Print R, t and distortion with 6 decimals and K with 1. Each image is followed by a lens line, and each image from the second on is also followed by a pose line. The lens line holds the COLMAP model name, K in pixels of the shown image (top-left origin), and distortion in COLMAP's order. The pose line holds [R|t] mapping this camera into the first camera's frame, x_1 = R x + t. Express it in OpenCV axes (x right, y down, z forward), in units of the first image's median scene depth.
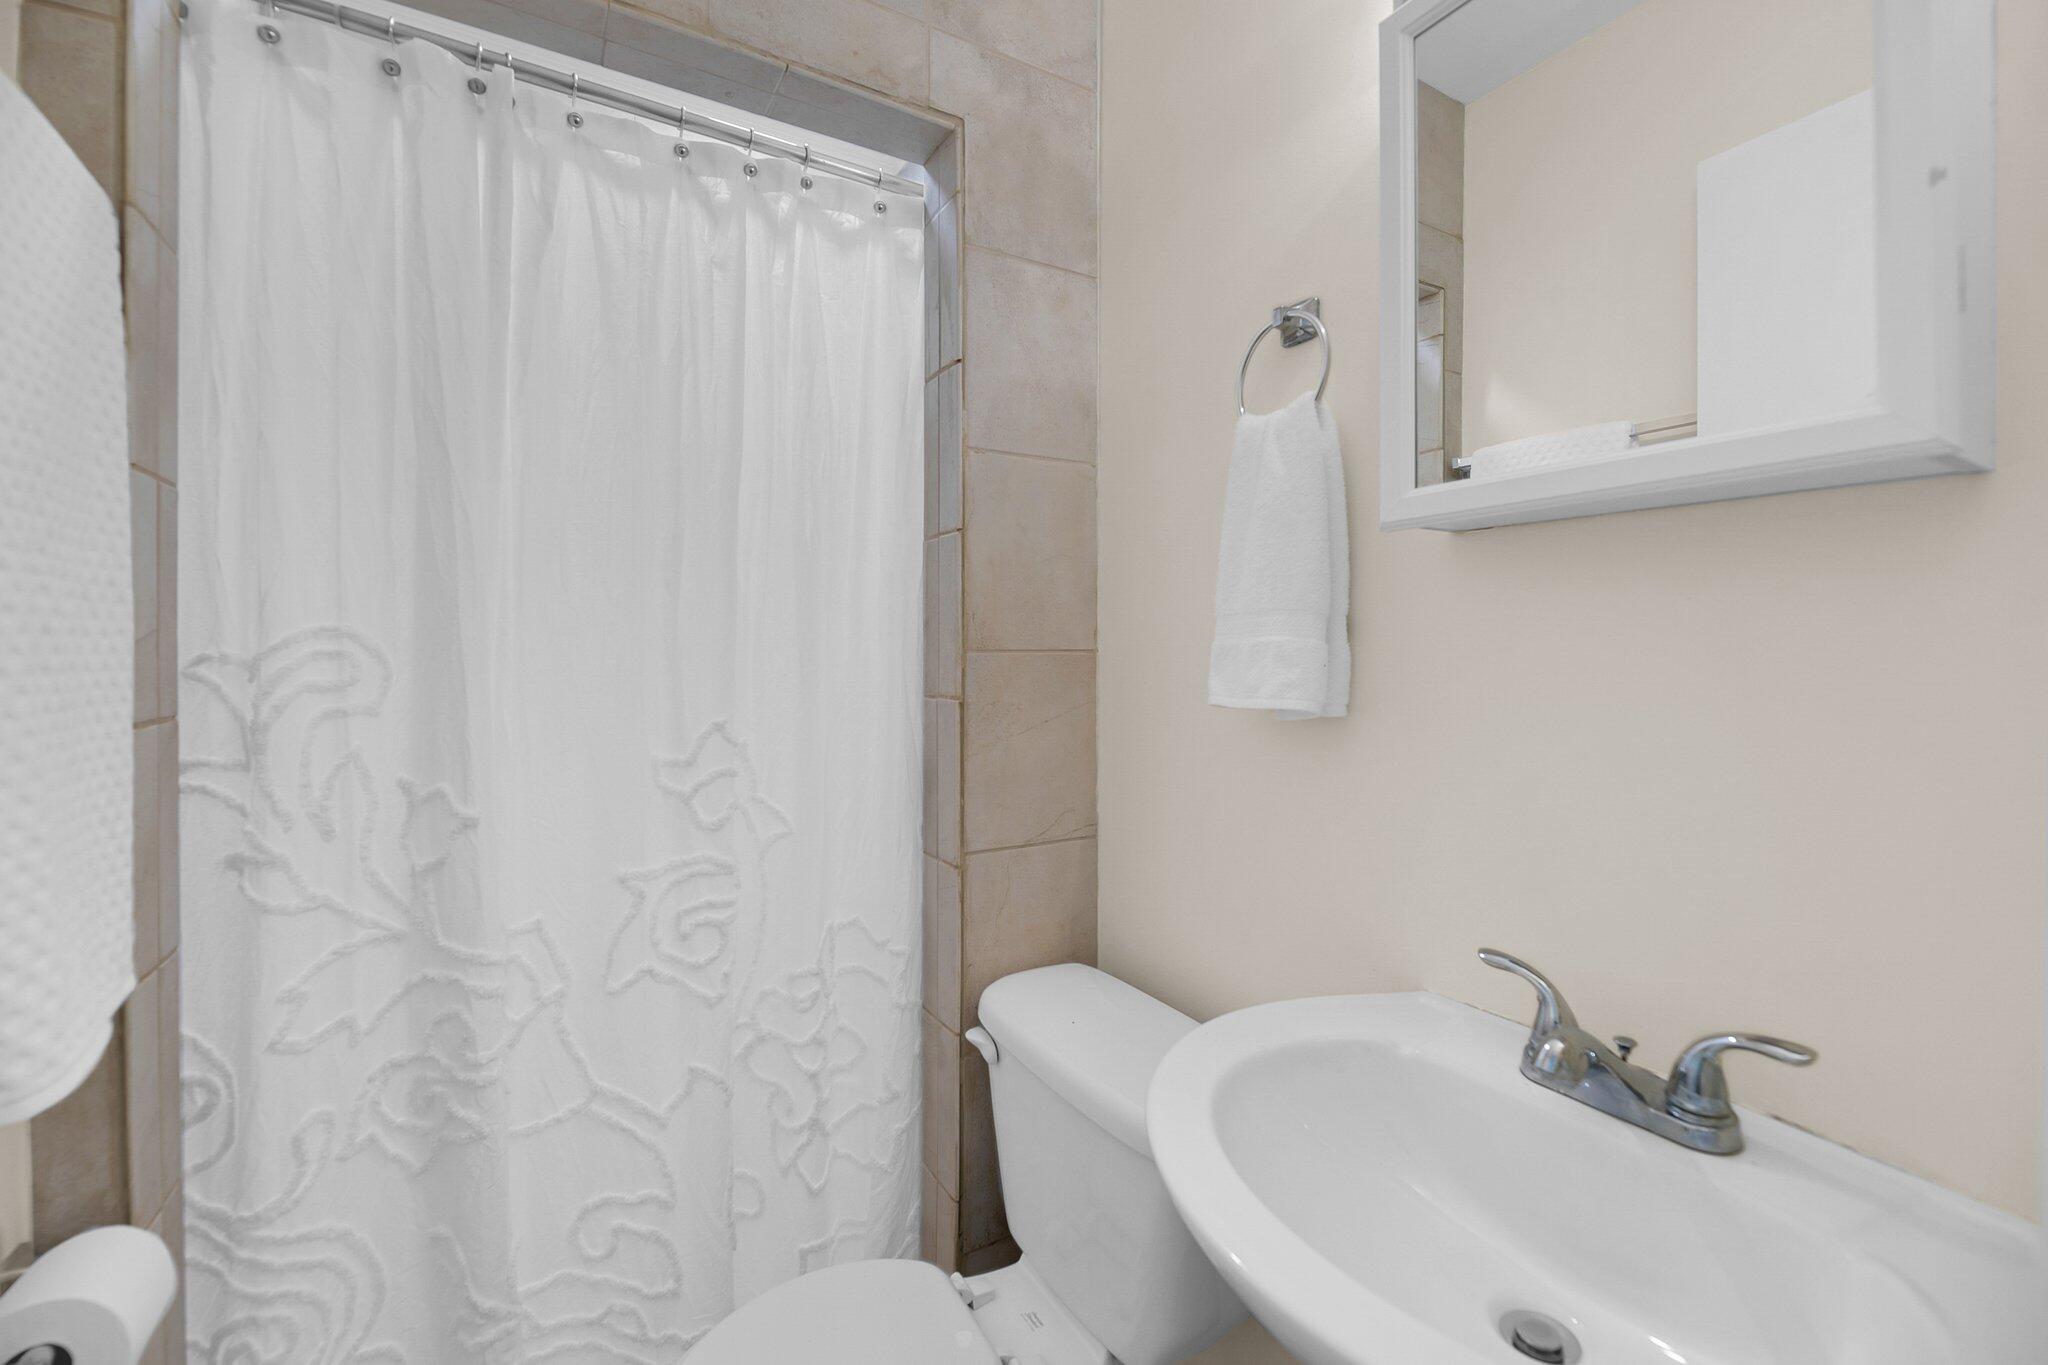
lens RADIAL K [[834.2, 0, 1012.4], [0, 834.2, 670.1], [0, 0, 1]] dist [-0.001581, -0.001684]
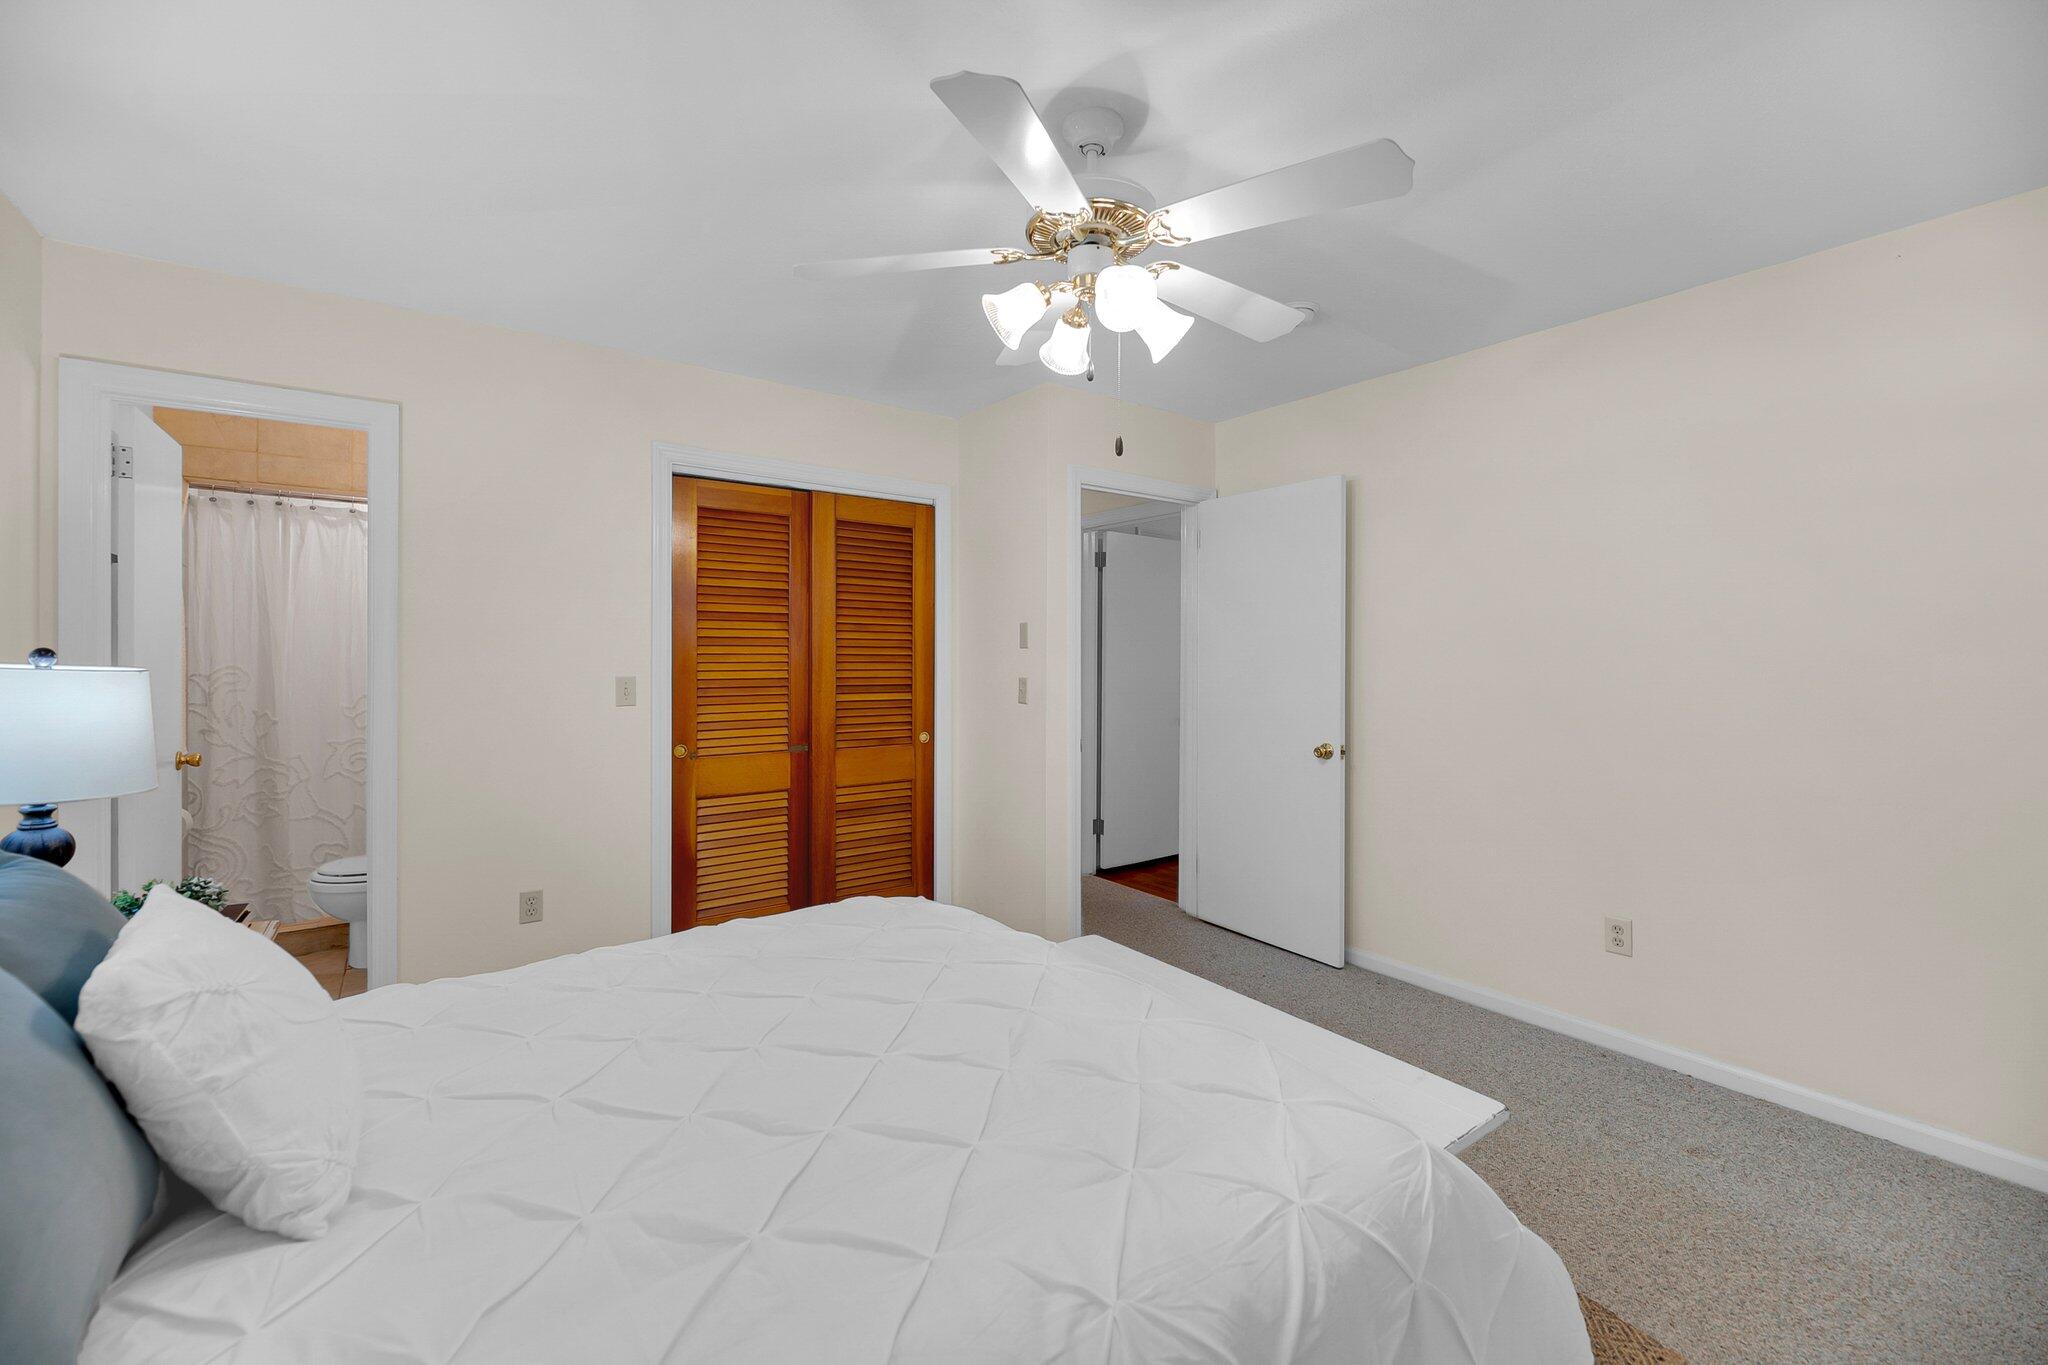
lens RADIAL K [[834.2, 0, 1030.4], [0, 834.2, 666.2], [0, 0, 1]] dist [-0.001581, -0.001684]
pose [[0.994913, 0.002337, 0.100709, 2.073529], [-0.002127, 0.999995, -0.002200, -0.046408], [-0.100714, 0.001974, 0.994913, -2.691596]]
